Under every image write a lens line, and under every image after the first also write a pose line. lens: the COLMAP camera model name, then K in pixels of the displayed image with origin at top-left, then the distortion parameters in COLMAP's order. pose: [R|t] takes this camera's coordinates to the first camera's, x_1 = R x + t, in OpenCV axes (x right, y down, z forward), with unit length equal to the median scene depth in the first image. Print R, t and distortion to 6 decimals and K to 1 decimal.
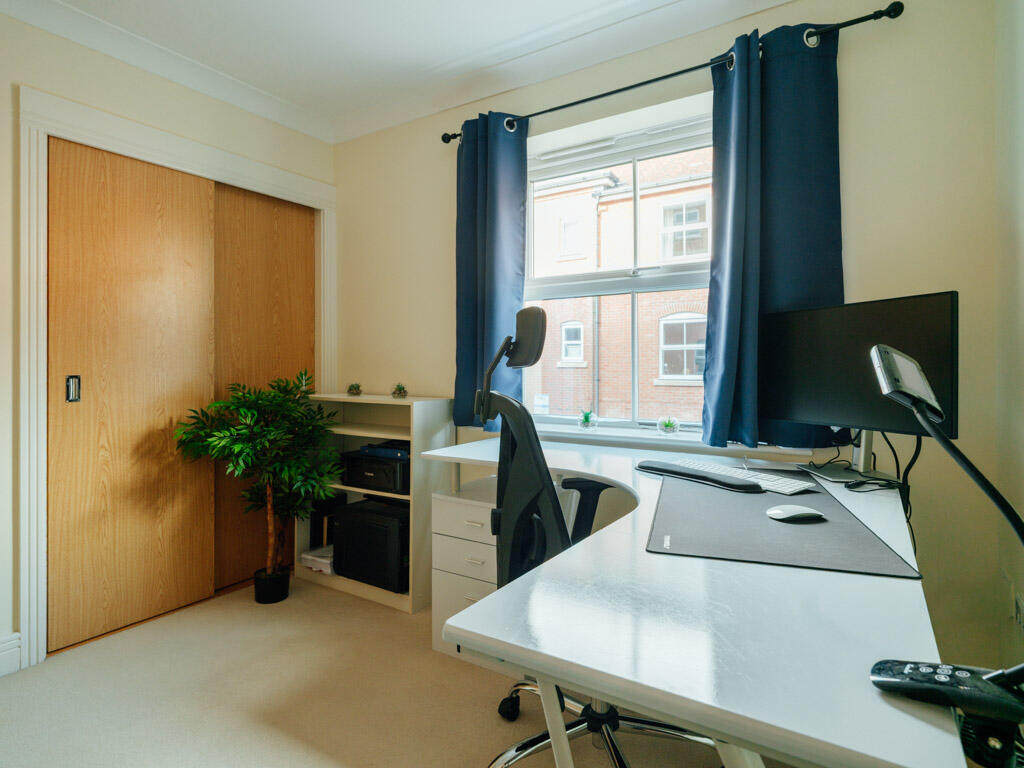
lens RADIAL K [[560.5, 0, 509.6], [0, 560.5, 363.1], [0, 0, 1]] dist [0.001468, 0.000304]
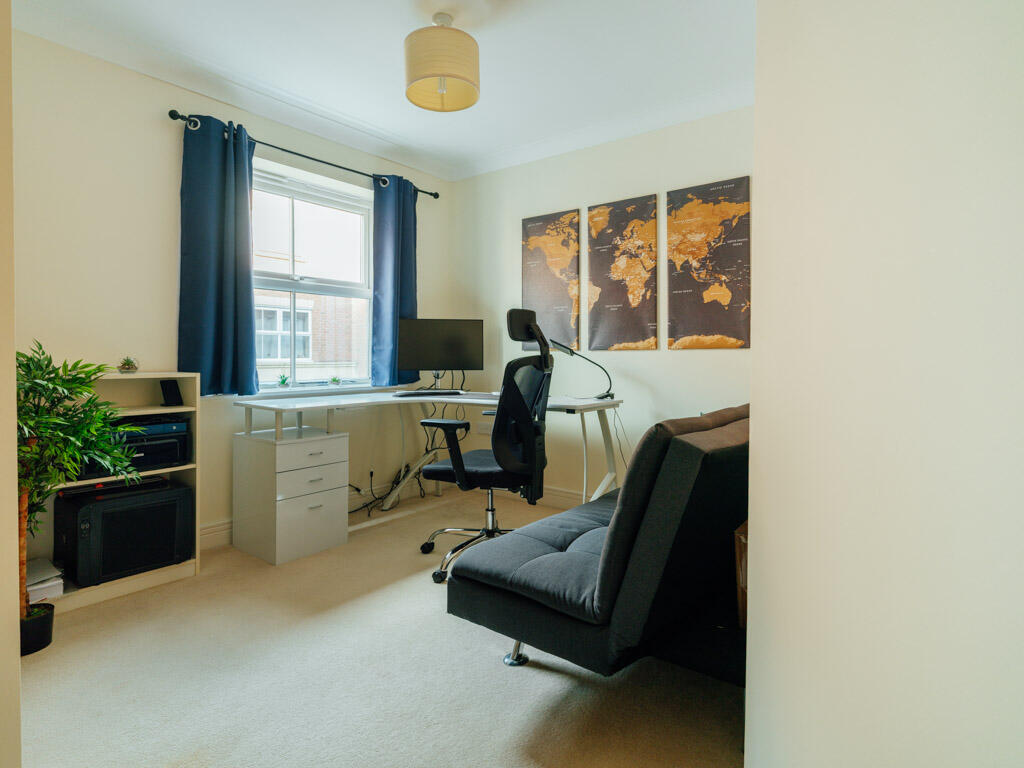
lens RADIAL K [[560.5, 0, 509.6], [0, 560.5, 363.1], [0, 0, 1]] dist [0.001468, 0.000304]
pose [[0.116757, -0.010867, 0.993101, -1.151904], [-0.010773, 0.999867, 0.012208, 0.031169], [-0.993102, -0.012124, 0.116624, 0.297346]]
